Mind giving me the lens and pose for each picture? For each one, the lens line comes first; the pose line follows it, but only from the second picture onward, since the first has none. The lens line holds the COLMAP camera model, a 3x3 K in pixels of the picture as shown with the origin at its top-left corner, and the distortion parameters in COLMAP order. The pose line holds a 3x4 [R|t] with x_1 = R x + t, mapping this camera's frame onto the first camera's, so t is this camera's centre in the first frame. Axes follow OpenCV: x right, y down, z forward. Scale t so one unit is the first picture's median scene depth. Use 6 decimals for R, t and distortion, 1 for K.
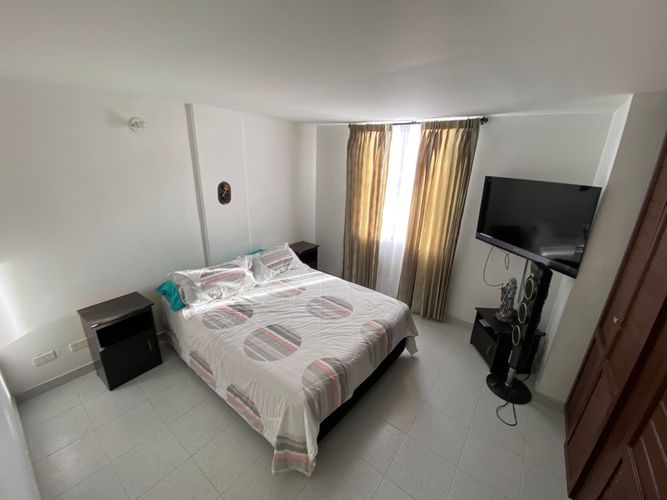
lens RADIAL K [[270.4, 0, 331.3], [0, 270.4, 248.0], [0, 0, 1]] dist [0.006493, -0.014548]
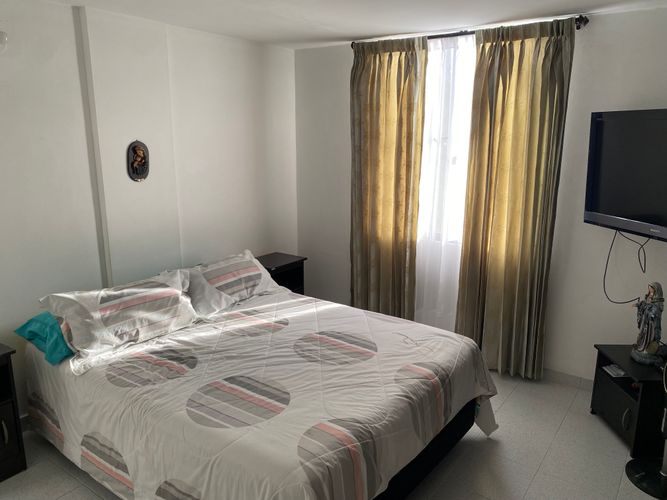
lens RADIAL K [[513.1, 0, 328.6], [0, 513.1, 250.3], [0, 0, 1]] dist [-0.013081, 0.009693]
pose [[0.999033, -0.037160, 0.023493, -0.034161], [0.039229, 0.994725, -0.094781, 0.112178], [-0.019847, 0.095611, 0.995221, -0.058995]]
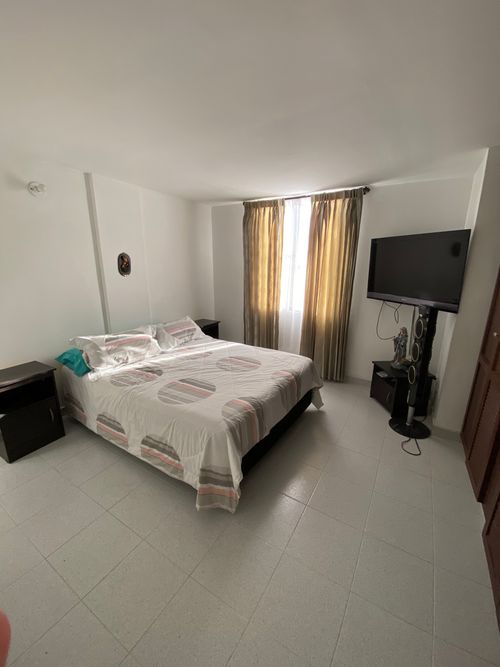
lens RADIAL K [[270.4, 0, 249.4], [0, 270.4, 336.9], [0, 0, 1]] dist [0.006493, -0.014548]
pose [[0.993580, -0.052126, 0.100403, -0.057684], [0.057867, 0.996800, -0.055142, 0.165265], [-0.097207, 0.060598, 0.993418, -0.025244]]
